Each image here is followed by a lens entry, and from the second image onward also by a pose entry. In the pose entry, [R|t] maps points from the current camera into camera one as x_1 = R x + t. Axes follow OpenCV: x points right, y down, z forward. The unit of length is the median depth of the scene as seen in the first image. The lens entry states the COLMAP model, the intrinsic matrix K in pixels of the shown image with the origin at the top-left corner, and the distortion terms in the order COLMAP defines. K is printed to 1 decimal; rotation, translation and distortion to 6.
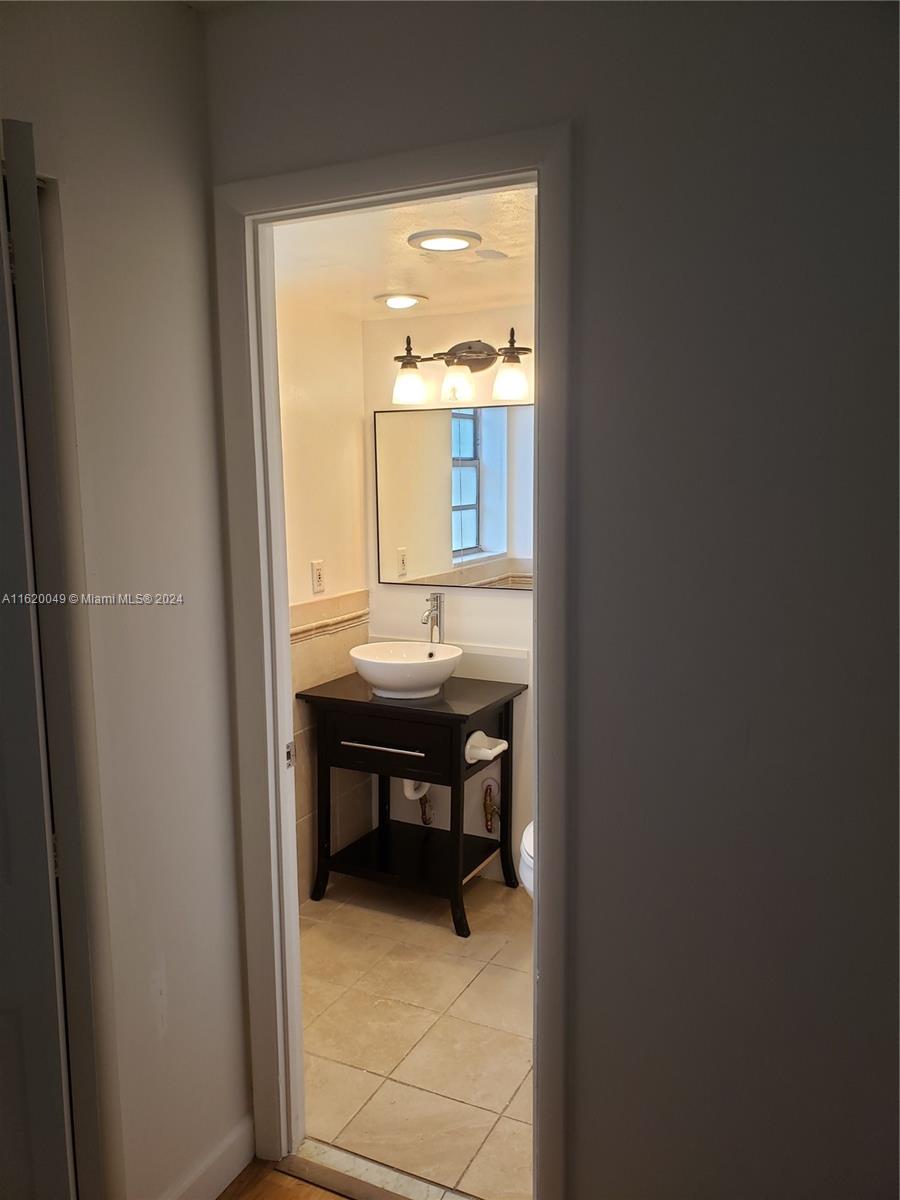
lens RADIAL K [[933.8, 0, 450.0], [0, 933.8, 600.0], [0, 0, 1]] dist [0.113754, -0.003175]
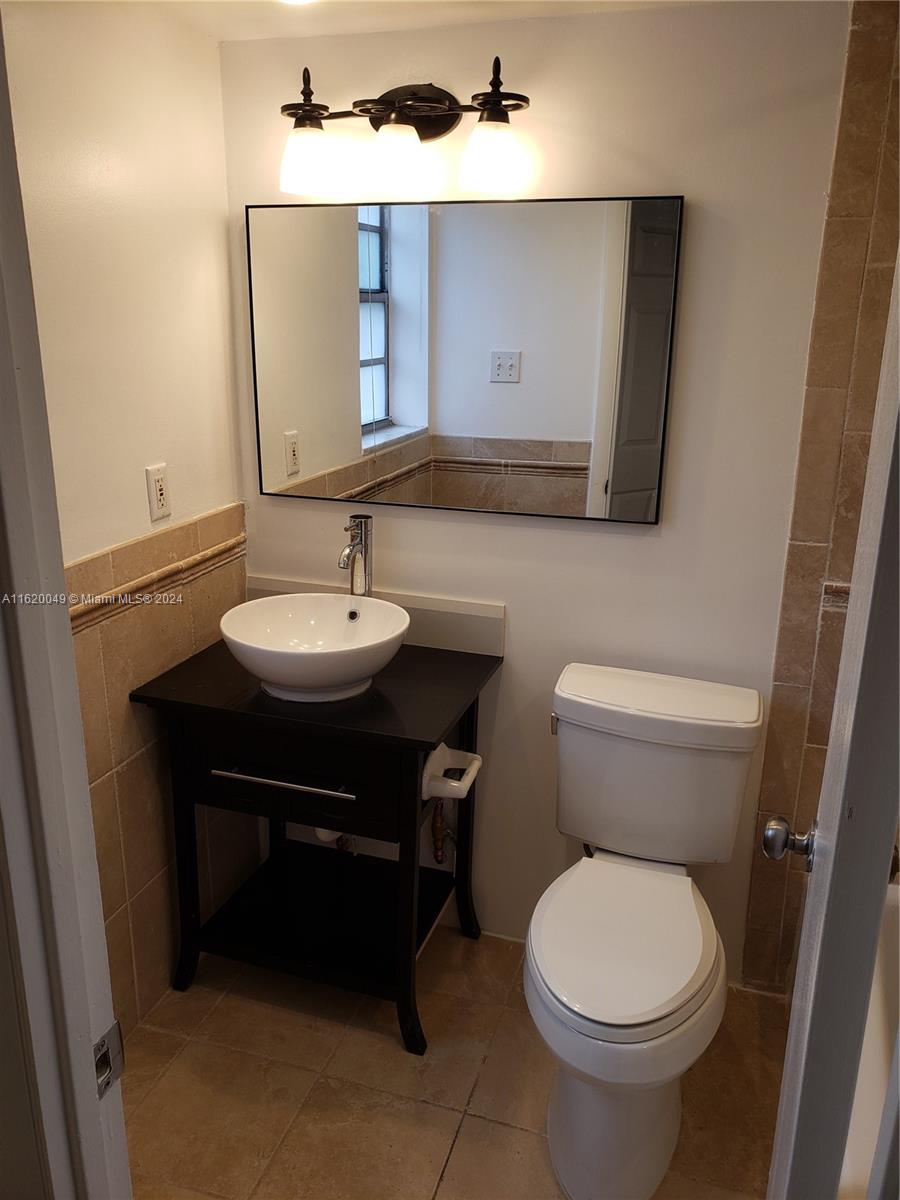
lens RADIAL K [[928.1, 0, 453.1], [0, 928.1, 575.9], [0, 0, 1]] dist [0.006559, 0.000432]
pose [[0.987126, -0.021429, 0.158499, -0.051801], [-0.002296, 0.988983, 0.148012, -0.059864], [-0.159925, -0.146470, 0.976202, 0.390309]]
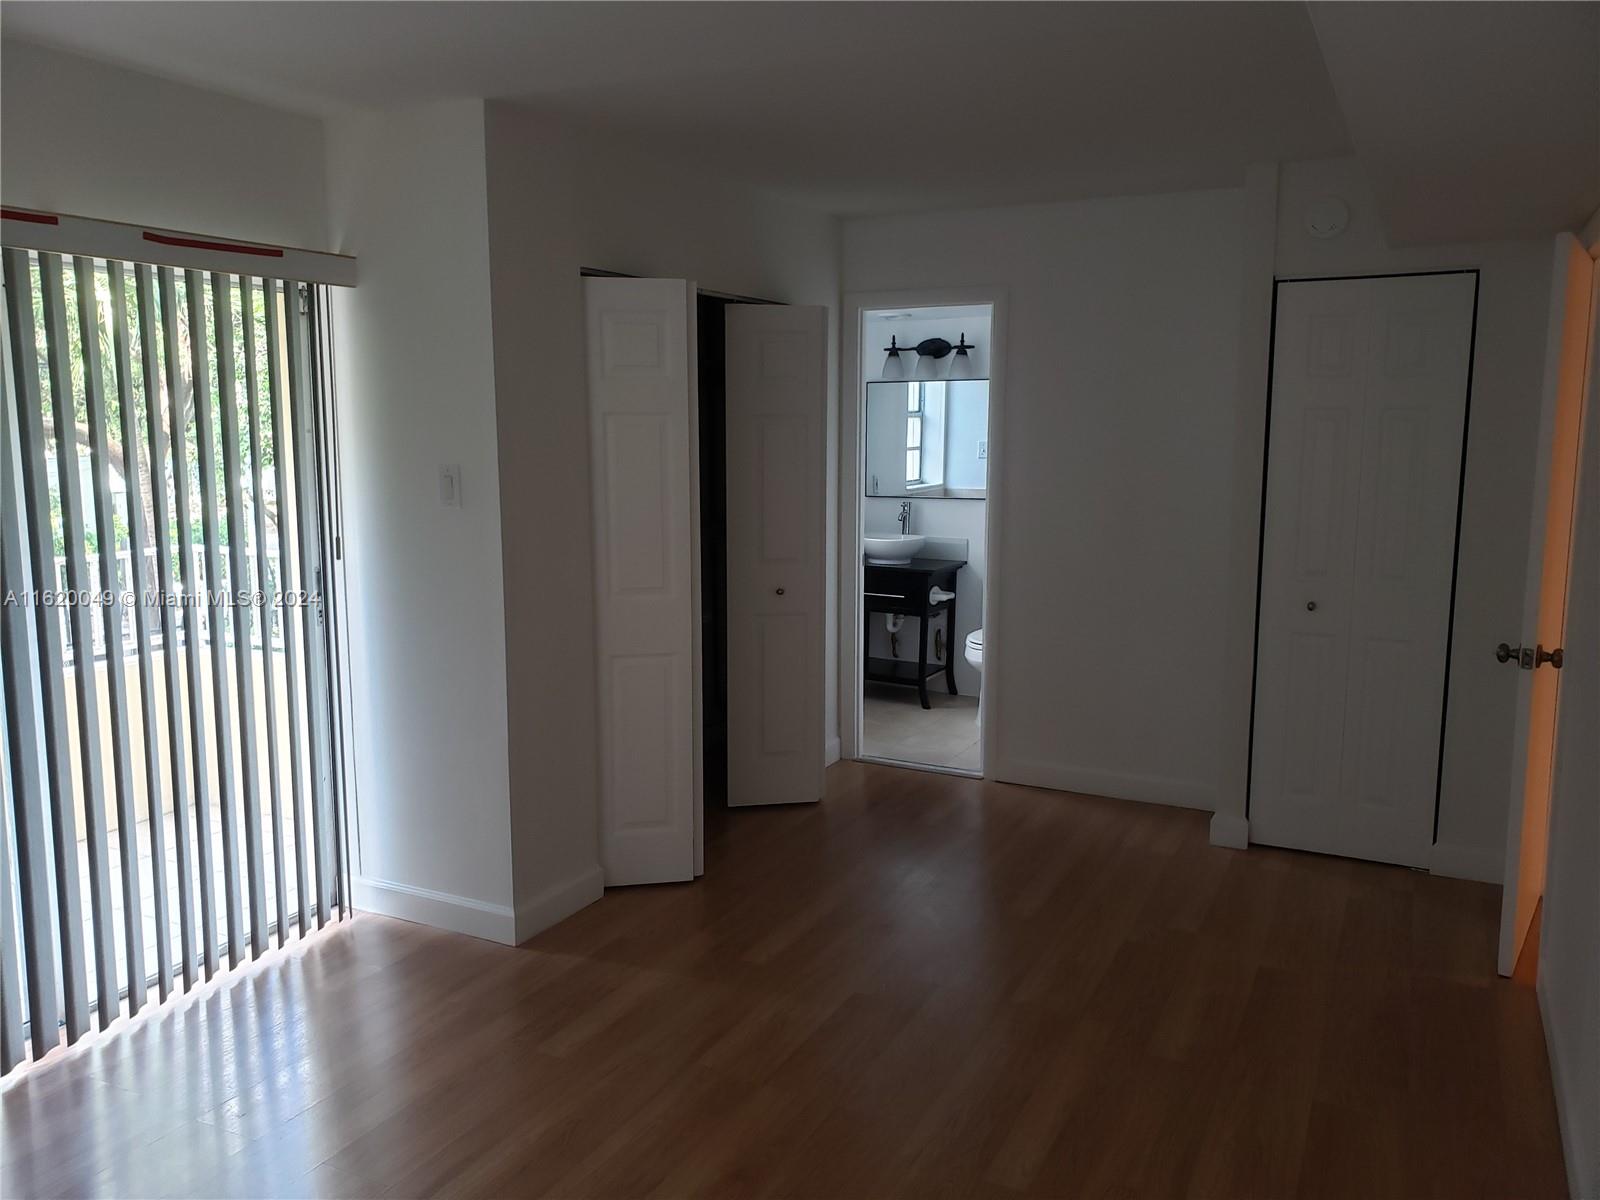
lens RADIAL K [[1245.1, 0, 800.0], [0, 1245.1, 600.0], [0, 0, 1]] dist [0.113754, -0.003175]
pose [[0.999853, 0.014640, -0.008896, -0.173403], [-0.014550, 0.999843, 0.010131, 0.137706], [0.009043, -0.010000, 0.999909, -1.067830]]
